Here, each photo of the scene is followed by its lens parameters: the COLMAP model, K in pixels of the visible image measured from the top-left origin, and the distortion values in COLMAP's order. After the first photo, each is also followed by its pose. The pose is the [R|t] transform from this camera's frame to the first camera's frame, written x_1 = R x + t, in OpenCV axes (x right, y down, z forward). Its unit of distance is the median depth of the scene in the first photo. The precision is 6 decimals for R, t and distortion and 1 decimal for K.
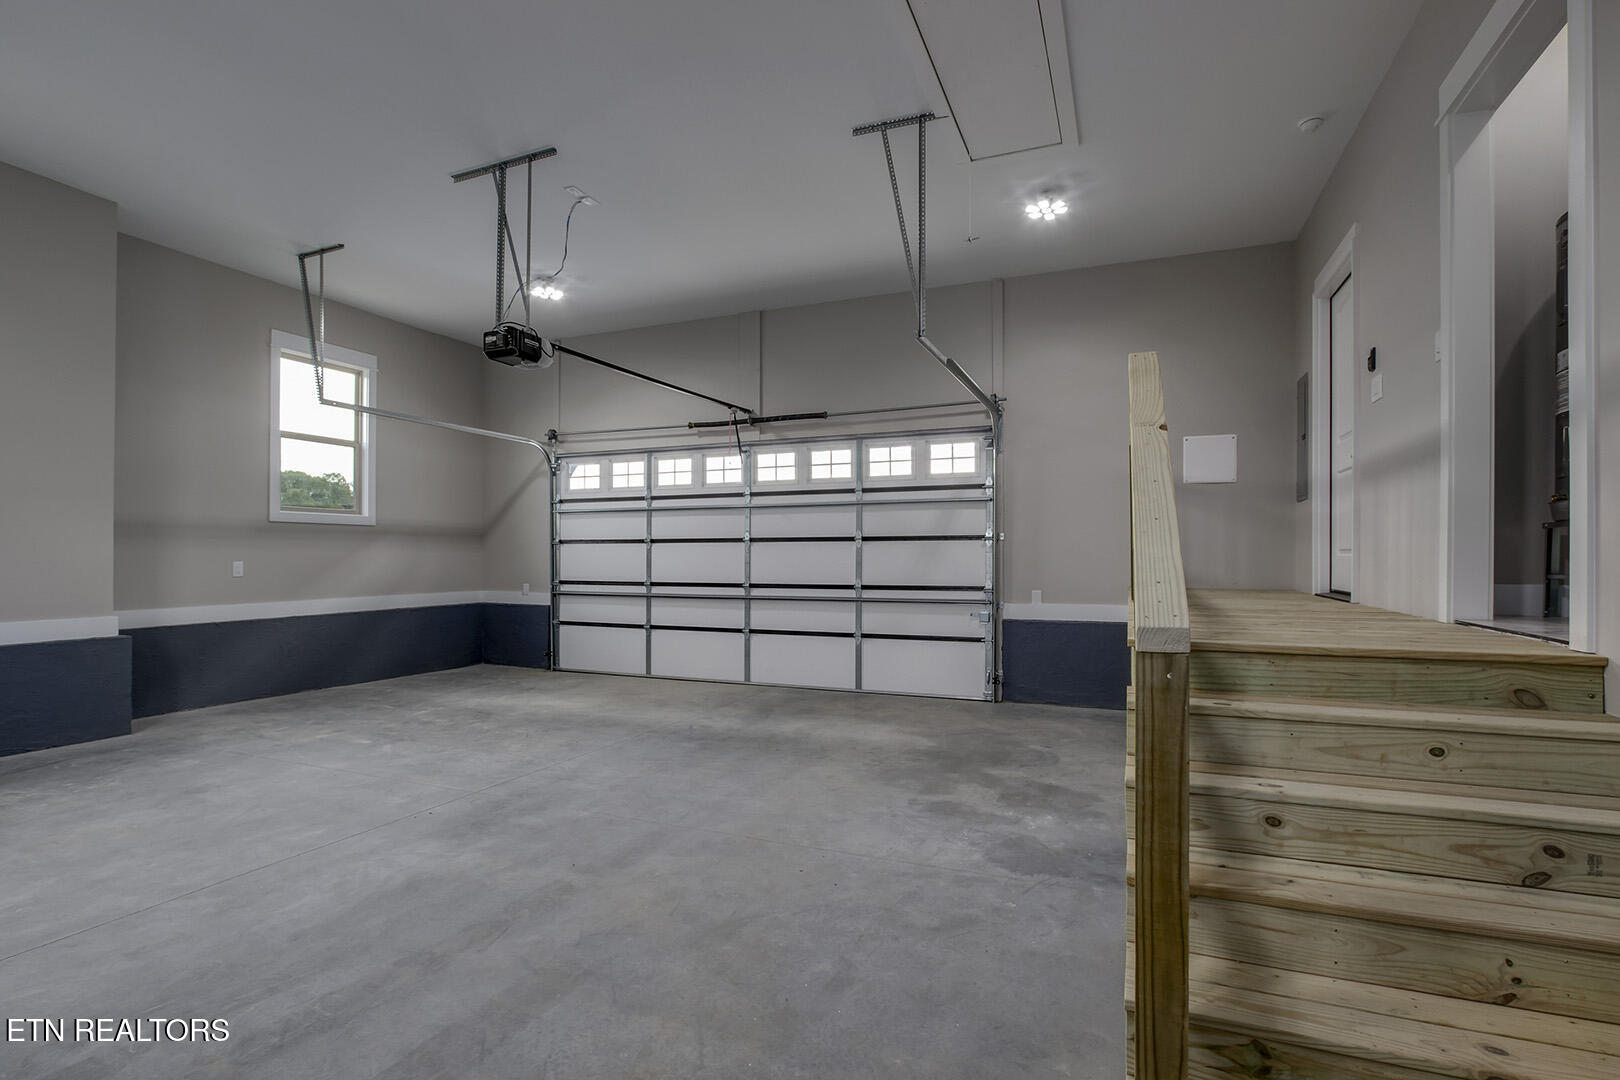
lens RADIAL K [[754.2, 0, 813.3], [0, 754.2, 552.3], [0, 0, 1]] dist [-0.022251, 0.001201]
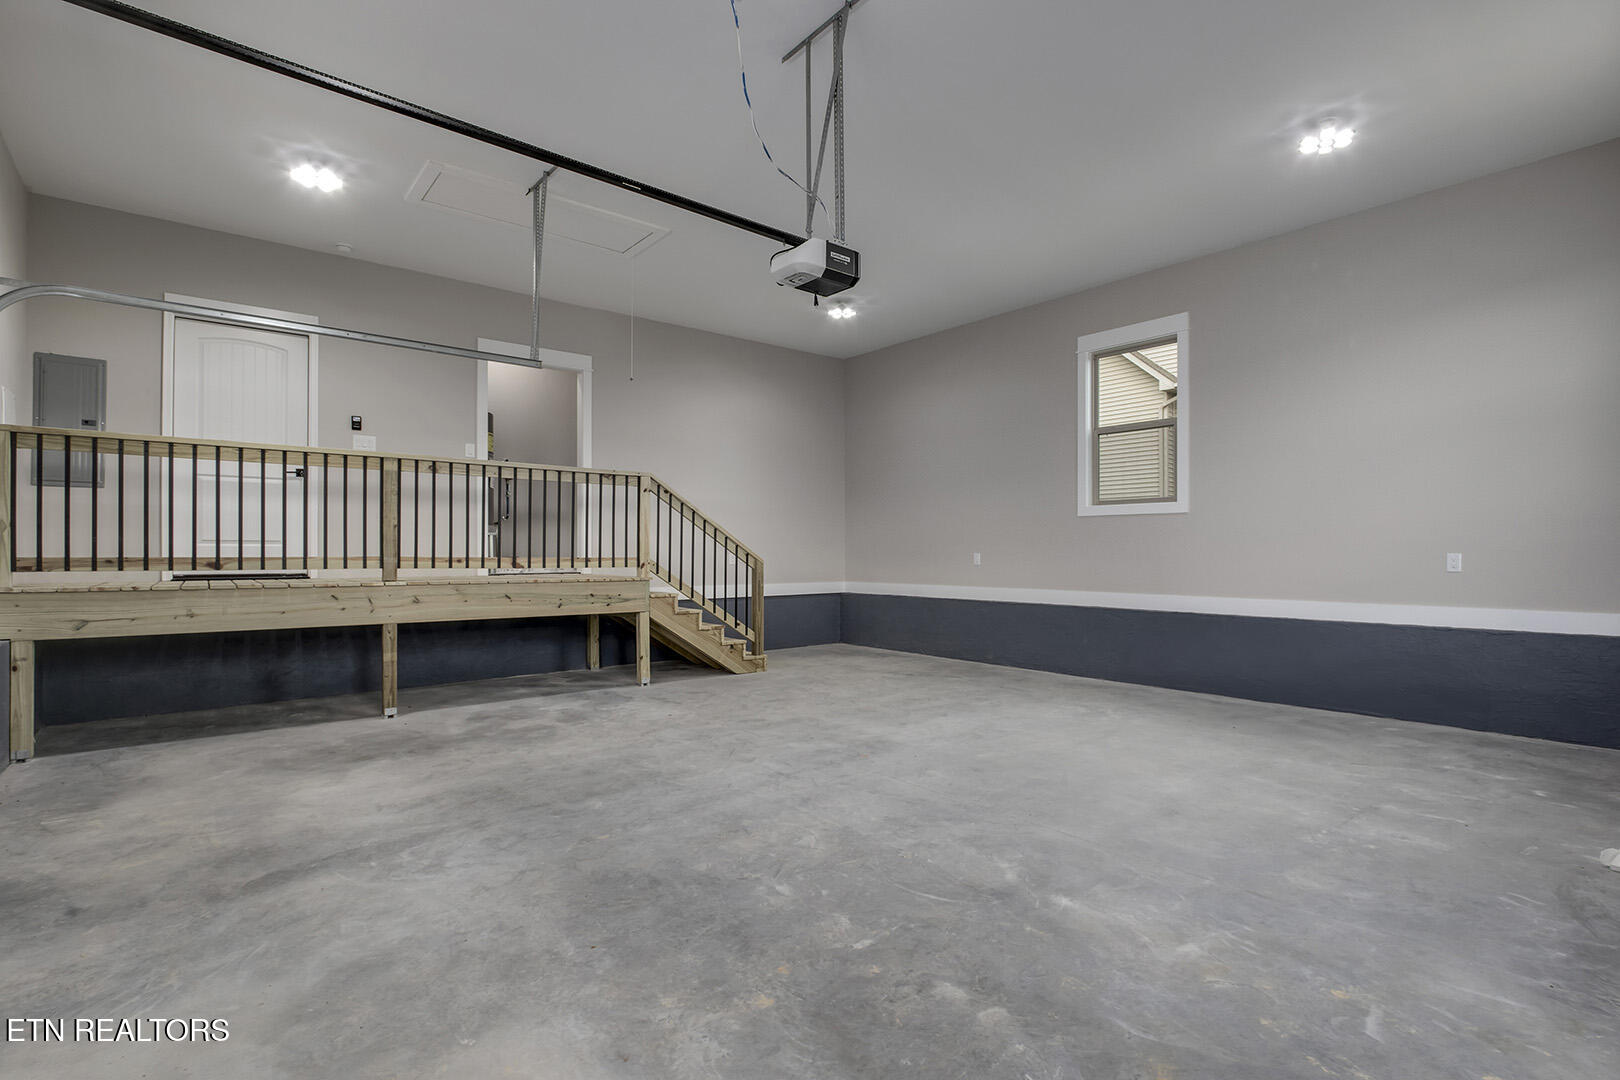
lens RADIAL K [[754.2, 0, 813.3], [0, 754.2, 552.3], [0, 0, 1]] dist [-0.022251, 0.001201]
pose [[-0.876070, -0.002520, 0.482177, -0.786626], [-0.004362, 0.999987, -0.002700, 0.018754], [-0.482164, -0.004468, -0.876070, 1.735826]]
